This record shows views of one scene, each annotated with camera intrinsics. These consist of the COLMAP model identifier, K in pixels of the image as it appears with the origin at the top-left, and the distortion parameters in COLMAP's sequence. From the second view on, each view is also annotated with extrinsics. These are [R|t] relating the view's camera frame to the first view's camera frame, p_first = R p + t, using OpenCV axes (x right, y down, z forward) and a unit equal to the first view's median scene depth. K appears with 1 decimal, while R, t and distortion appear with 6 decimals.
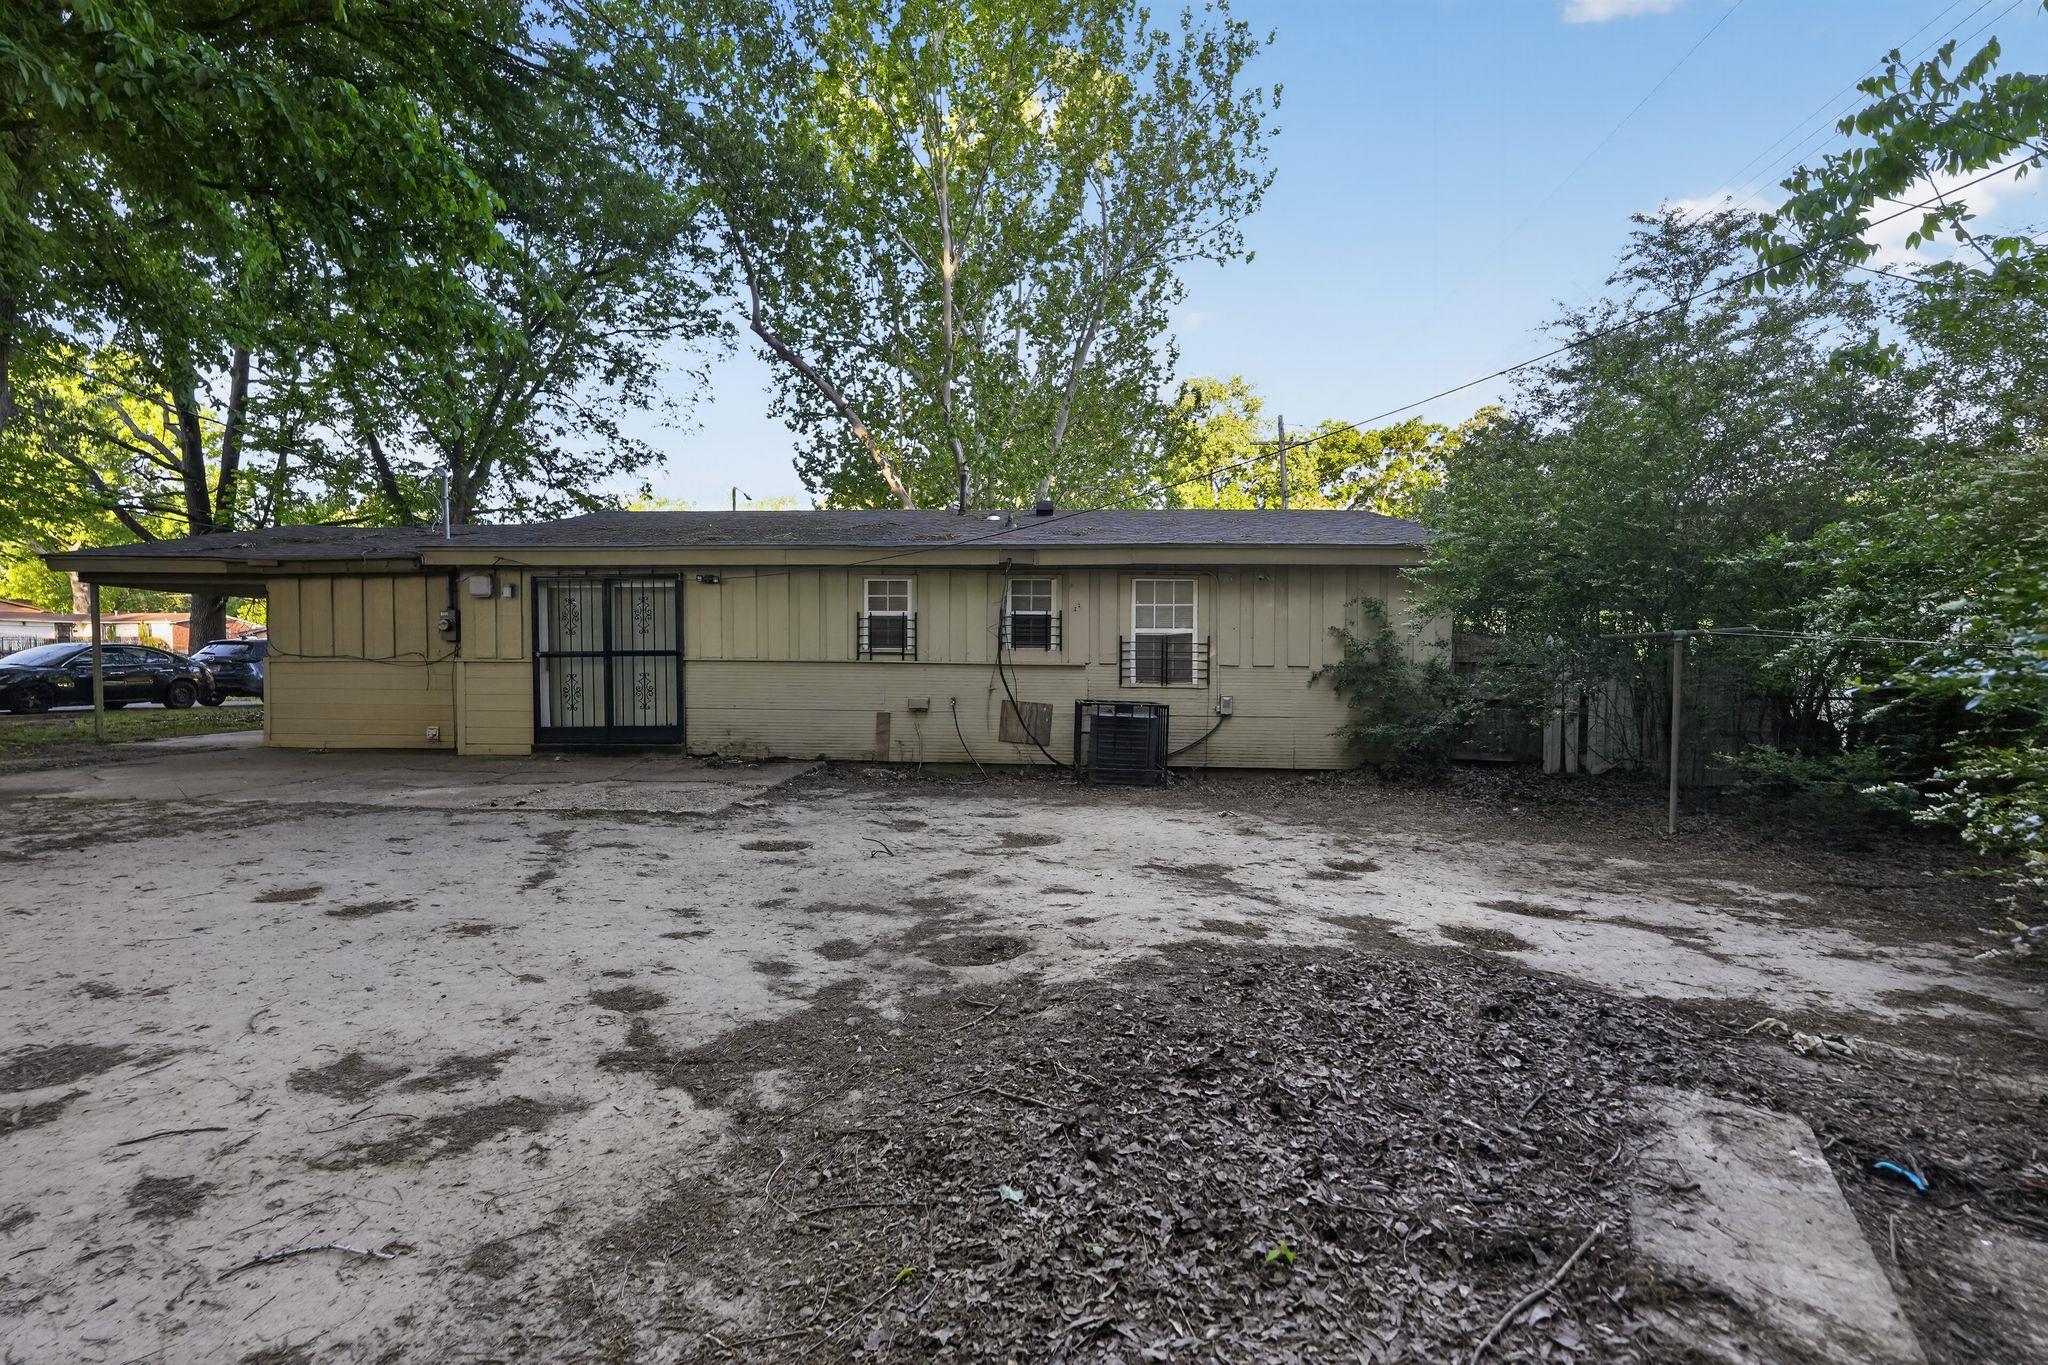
lens RADIAL K [[925.7, 0, 1024.0], [0, 925.7, 681.4], [0, 0, 1]] dist [-0.008802, 0.000442]
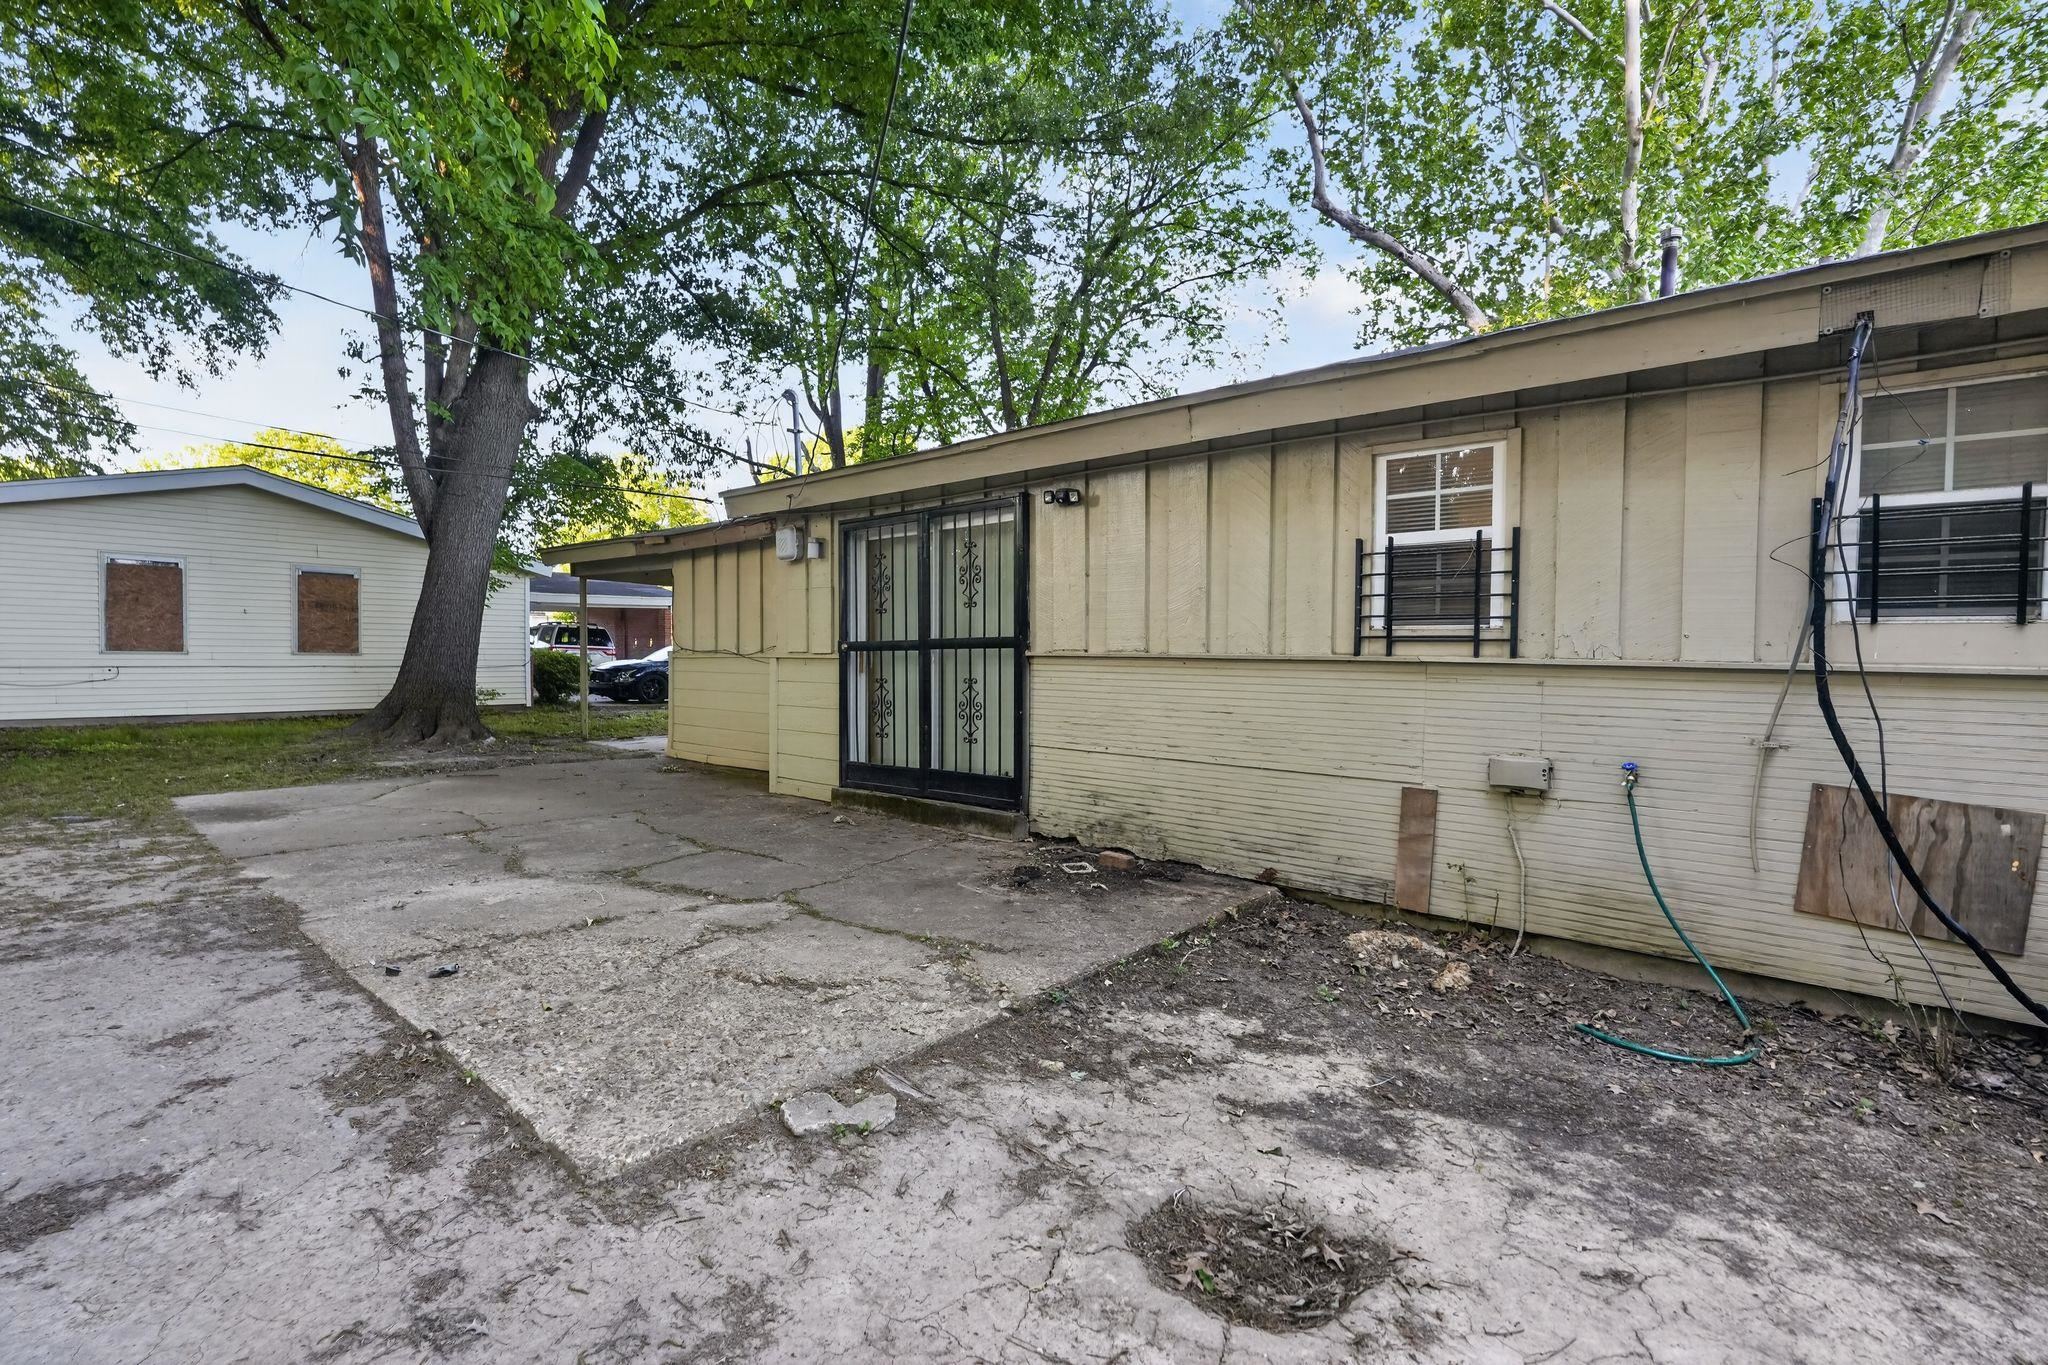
lens RADIAL K [[925.7, 0, 1014.3], [0, 925.7, 683.1], [0, 0, 1]] dist [-0.008802, 0.000442]
pose [[0.786819, 0.018975, -0.616892, -0.045275], [-0.016502, 0.999817, 0.009706, -0.012243], [0.616964, 0.002543, 0.786988, 0.580052]]
